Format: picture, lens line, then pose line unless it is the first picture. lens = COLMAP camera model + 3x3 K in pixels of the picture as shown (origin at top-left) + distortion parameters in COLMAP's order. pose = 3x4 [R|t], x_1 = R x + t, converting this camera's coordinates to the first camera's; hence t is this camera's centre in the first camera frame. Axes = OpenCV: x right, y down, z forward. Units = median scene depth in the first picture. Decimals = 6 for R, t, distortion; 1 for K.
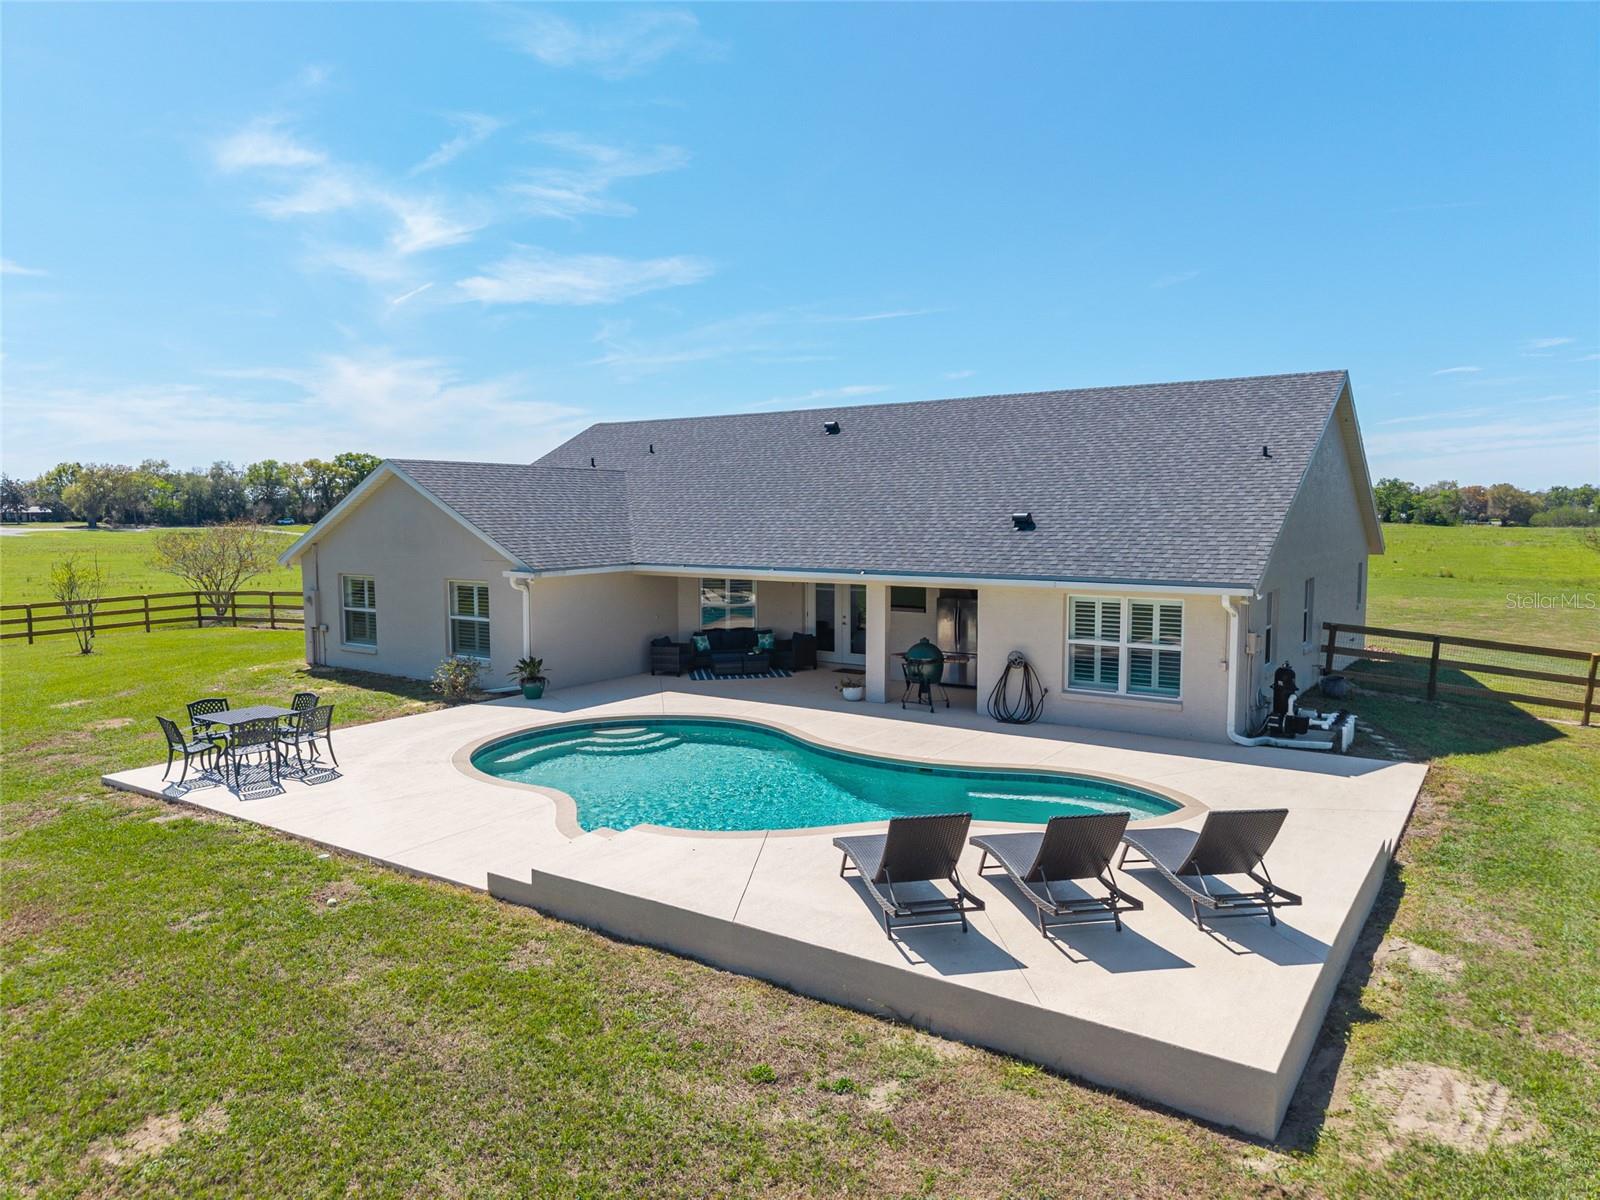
lens RADIAL K [[1071.0, 0, 794.6], [0, 1071.0, 594.7], [0, 0, 1]] dist [0.004310, 0.002422]
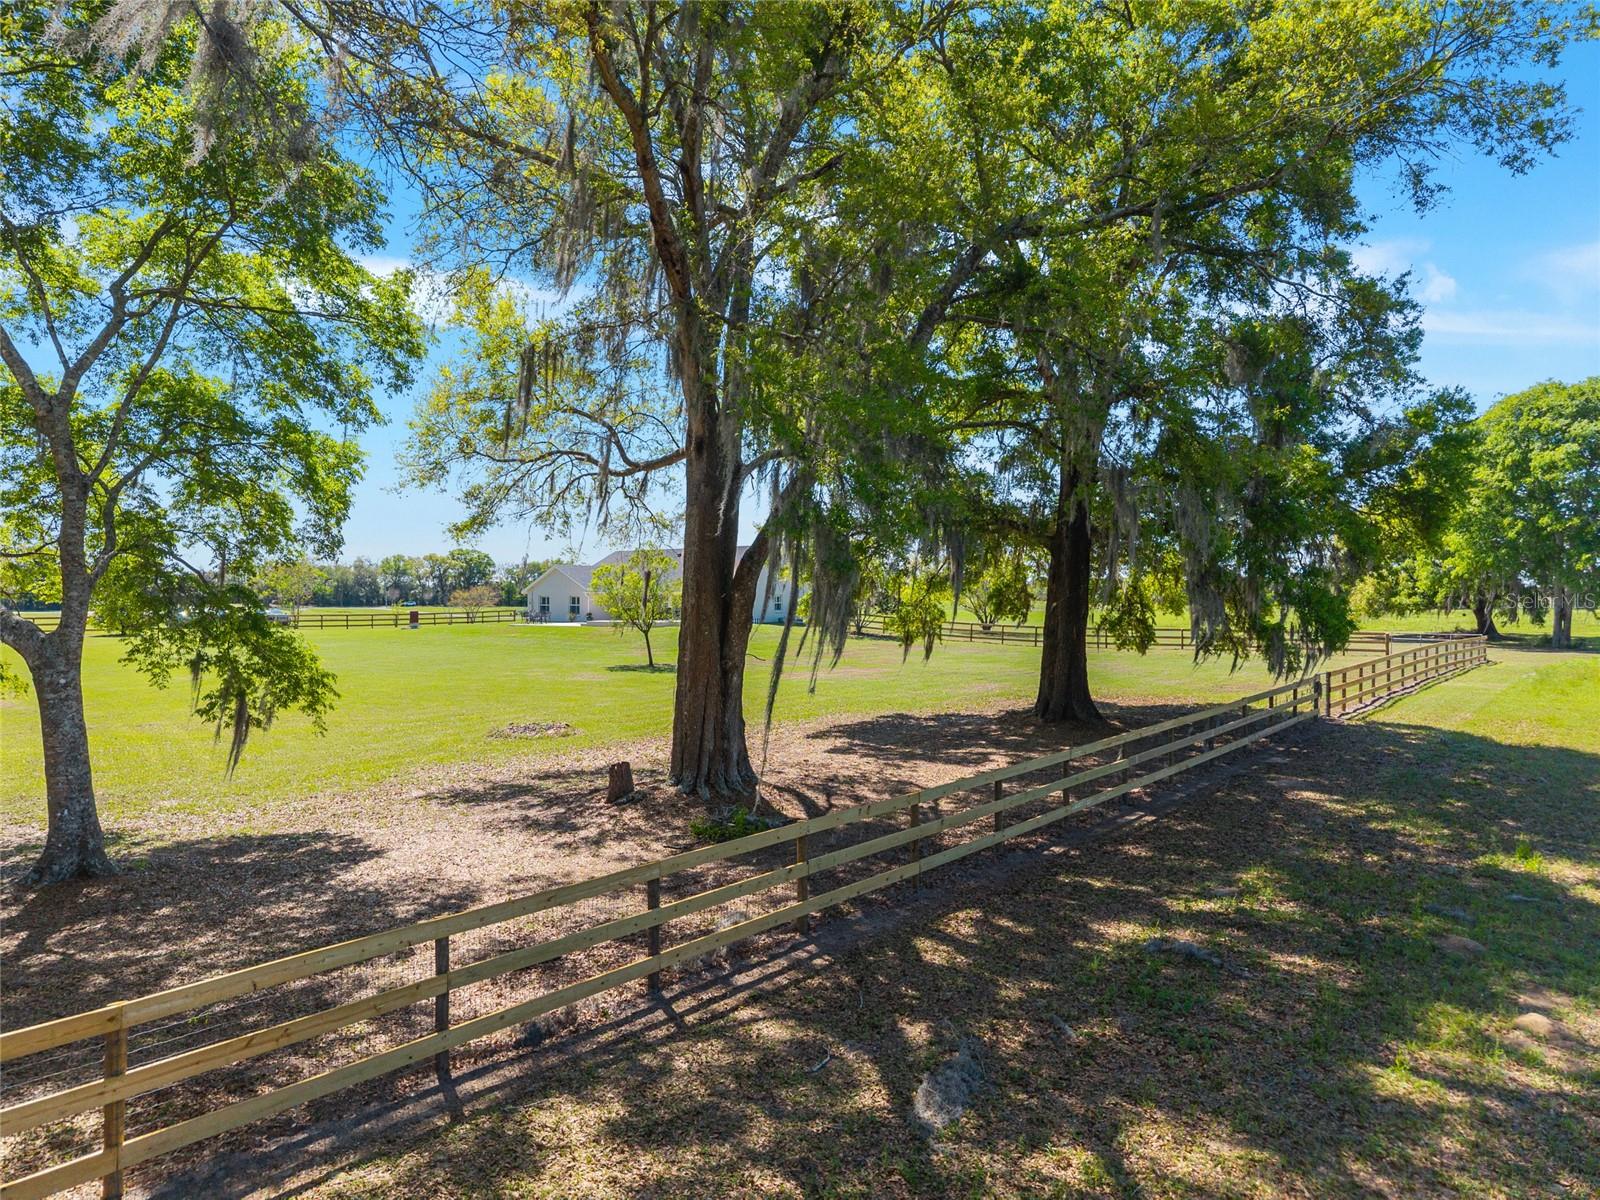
lens RADIAL K [[1065.0, 0, 789.0], [0, 1065.0, 597.1], [0, 0, 1]] dist [0.036038, -0.041862]
pose [[0.997333, -0.000335, -0.072985, 0.891530], [-0.005555, 0.996741, -0.080478, 0.354142], [0.072774, 0.080669, 0.994081, -3.301708]]
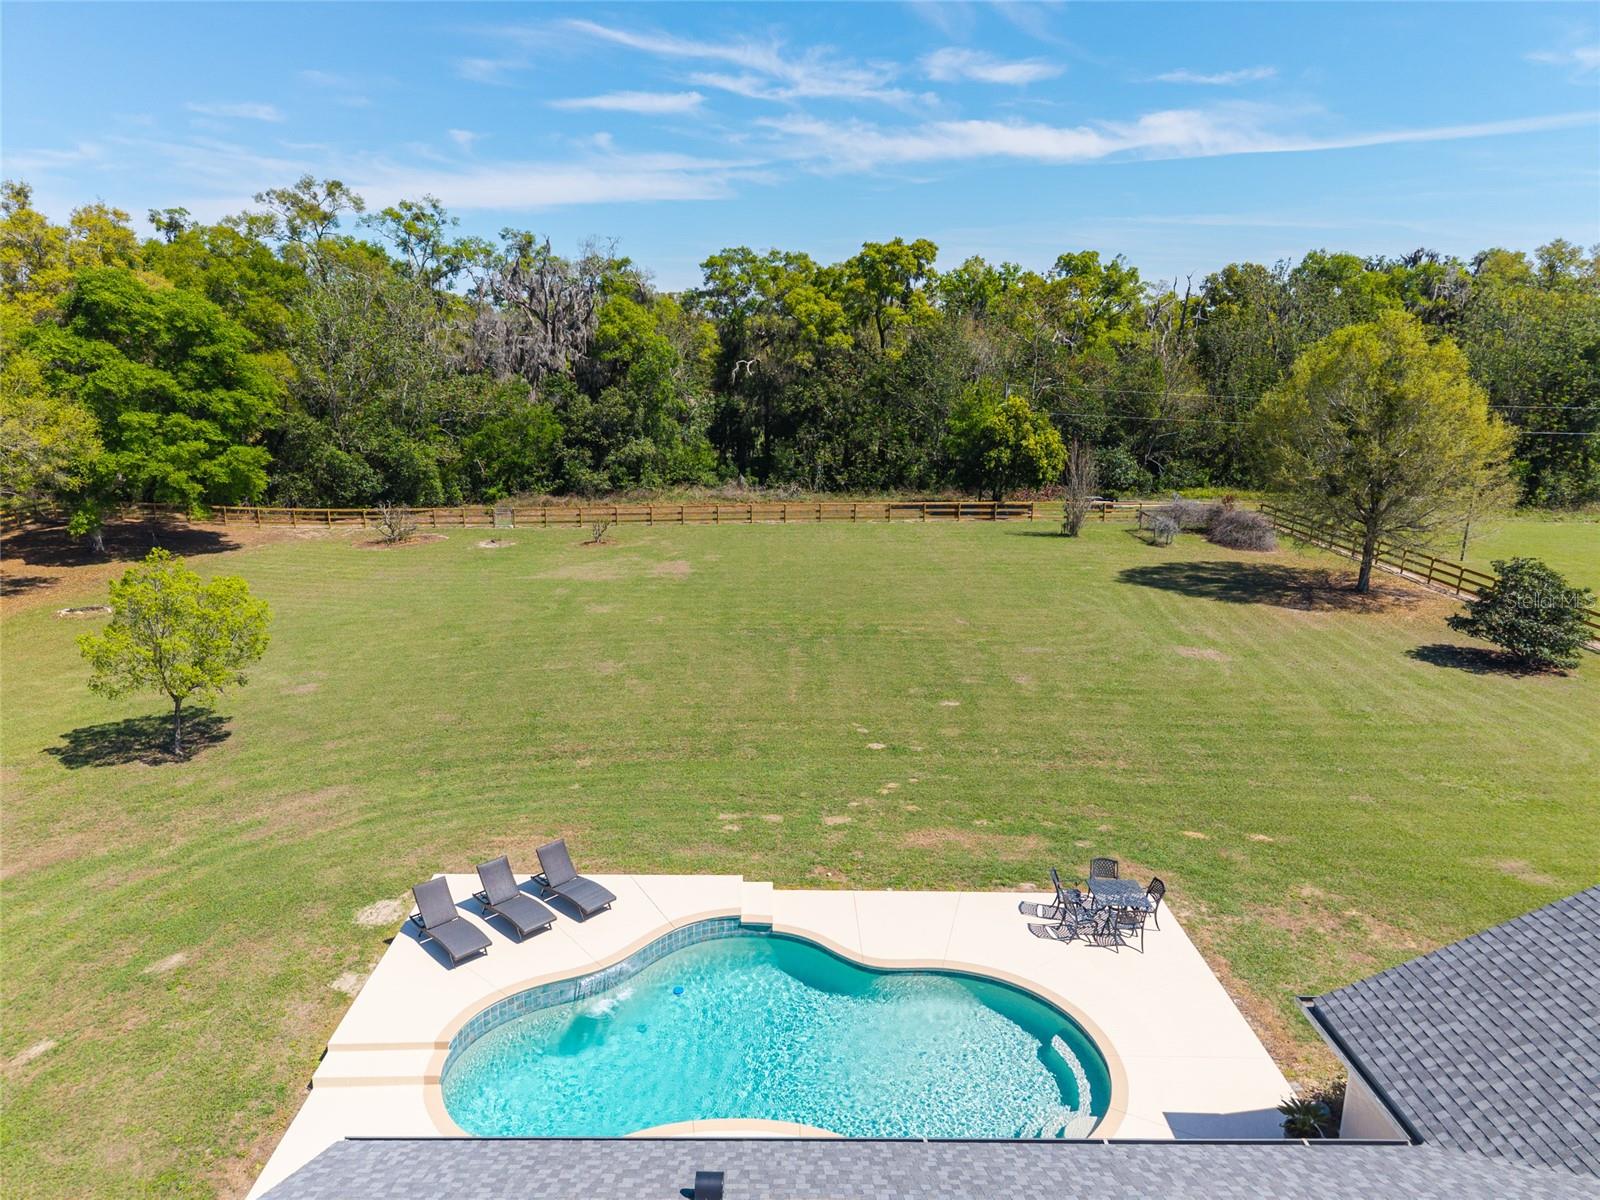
lens RADIAL K [[1065.0, 0, 789.0], [0, 1065.0, 597.1], [0, 0, 1]] dist [0.036038, -0.041862]
pose [[-0.818178, 0.132686, -0.559445, 0.448707], [-0.056176, 0.949905, 0.307449, -0.523552], [0.572213, 0.282976, -0.769738, 1.378602]]
